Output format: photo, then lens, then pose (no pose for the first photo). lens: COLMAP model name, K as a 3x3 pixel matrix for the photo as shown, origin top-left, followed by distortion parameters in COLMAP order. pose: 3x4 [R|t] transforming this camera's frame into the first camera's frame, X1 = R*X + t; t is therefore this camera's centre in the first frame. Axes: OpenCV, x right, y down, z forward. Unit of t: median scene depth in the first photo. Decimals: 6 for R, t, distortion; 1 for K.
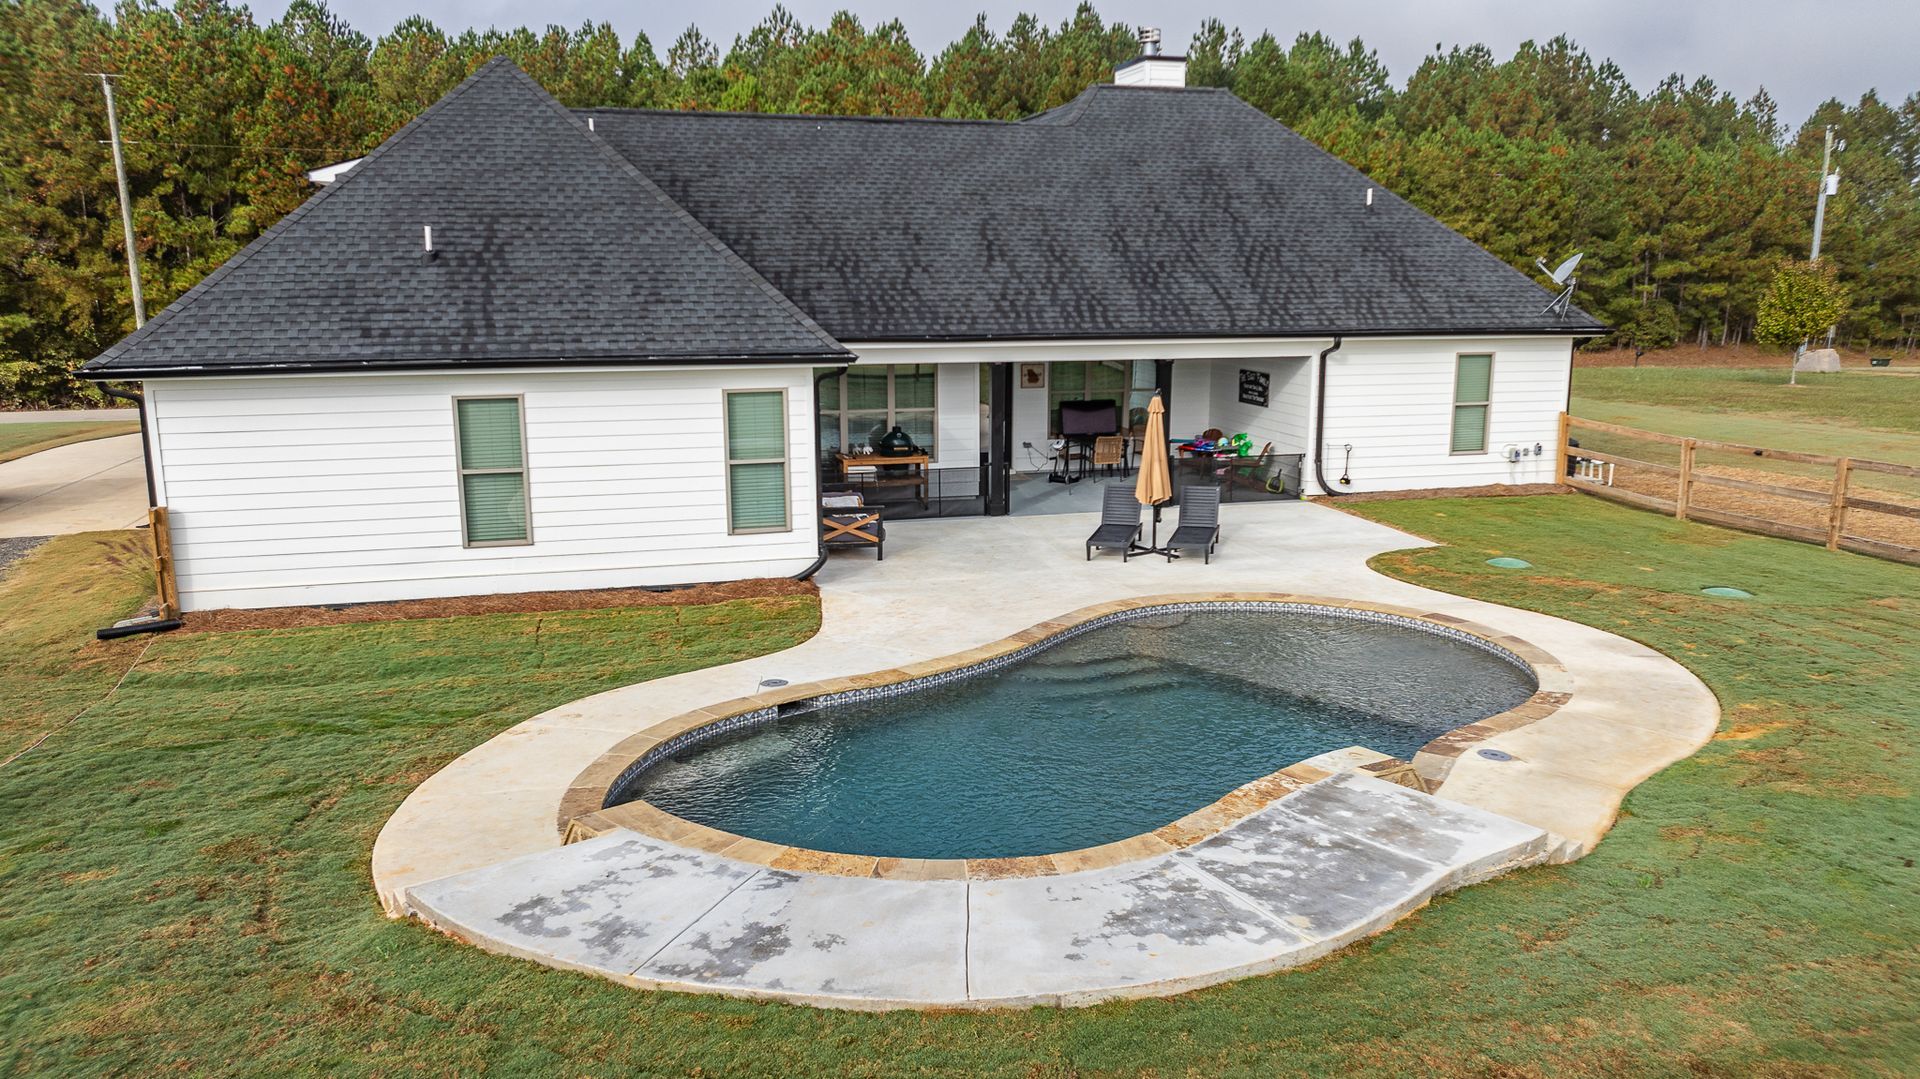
lens RADIAL K [[1348.3, 0, 960.0], [0, 1348.3, 539.5], [0, 0, 1]] dist [-0.020830, 0.004033]
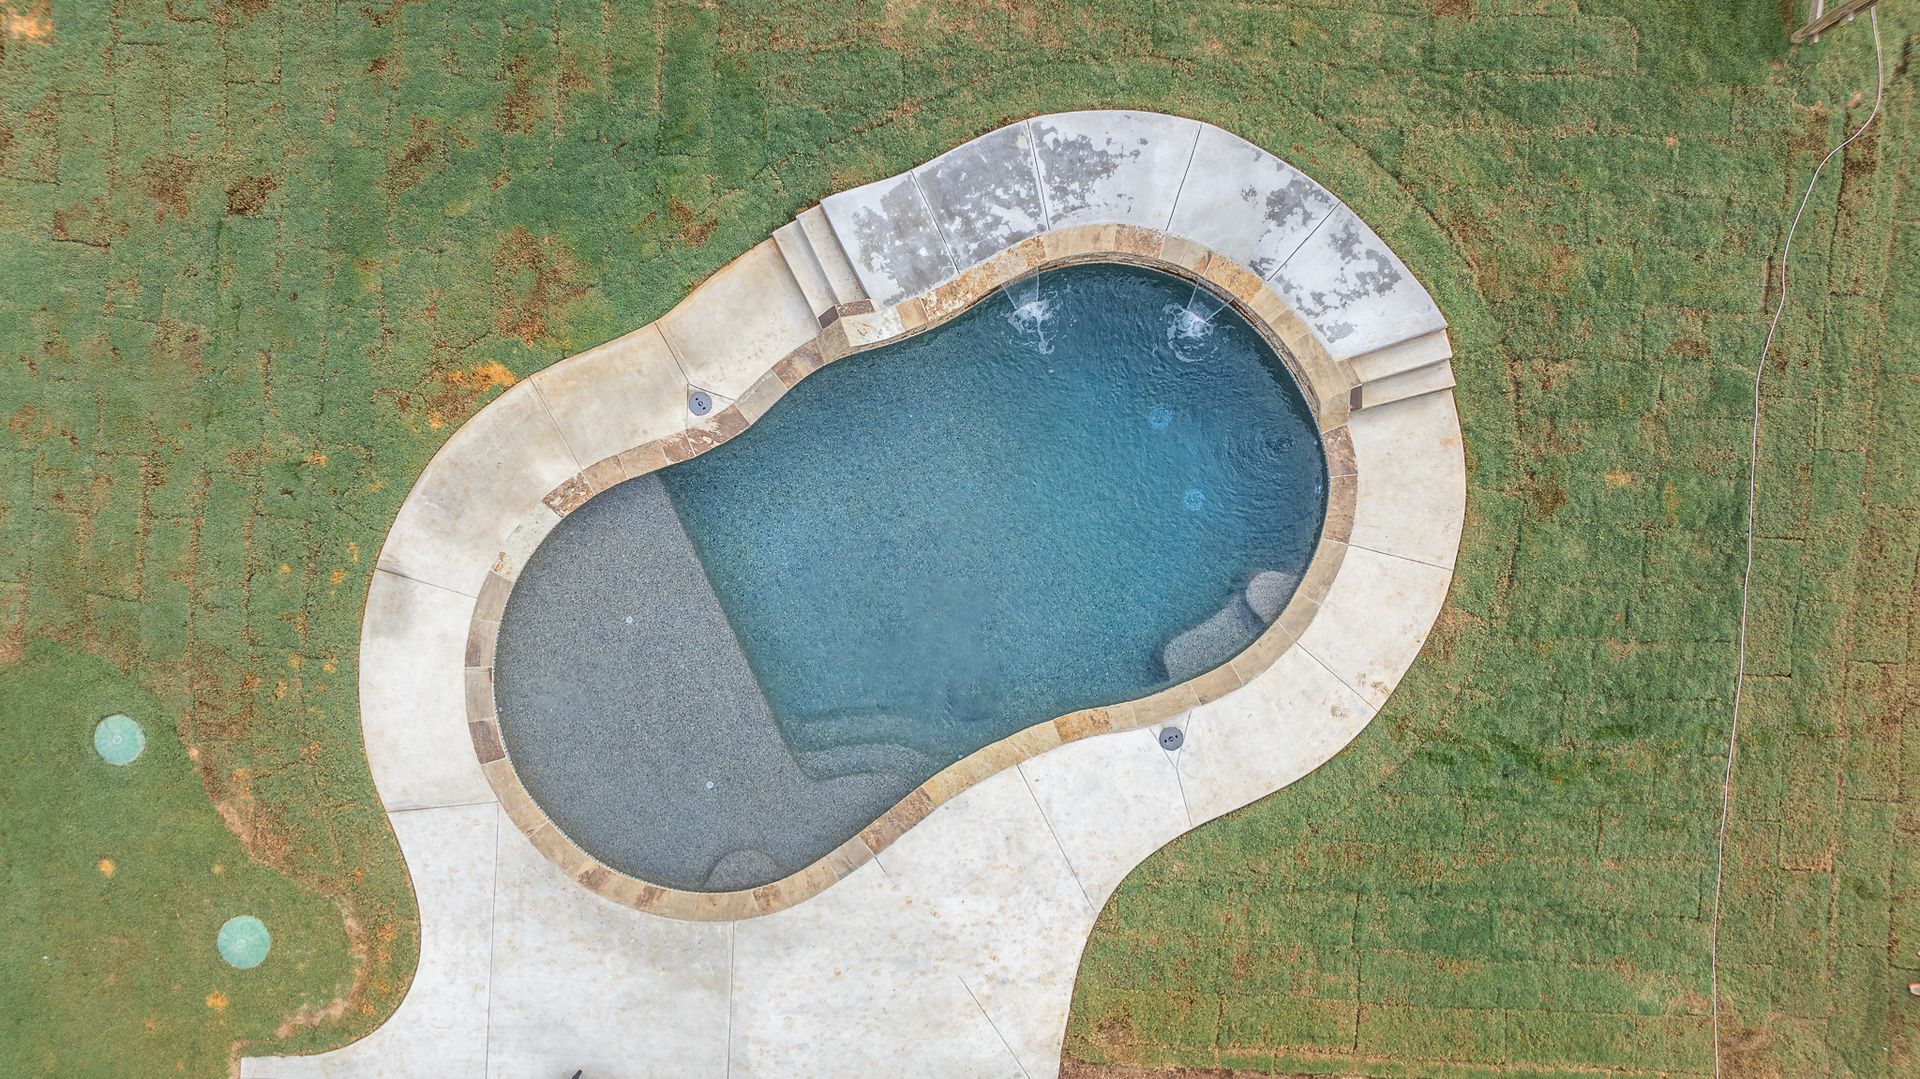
lens RADIAL K [[1356.6, 0, 960.0], [0, 1356.6, 539.5], [0, 0, 1]] dist [-0.026318, 0.022312]
pose [[-0.951539, -0.307521, 0.001922, 0.135796], [0.063272, -0.189651, 0.979811, -1.599168], [-0.300948, 0.932450, 0.199918, 1.034970]]
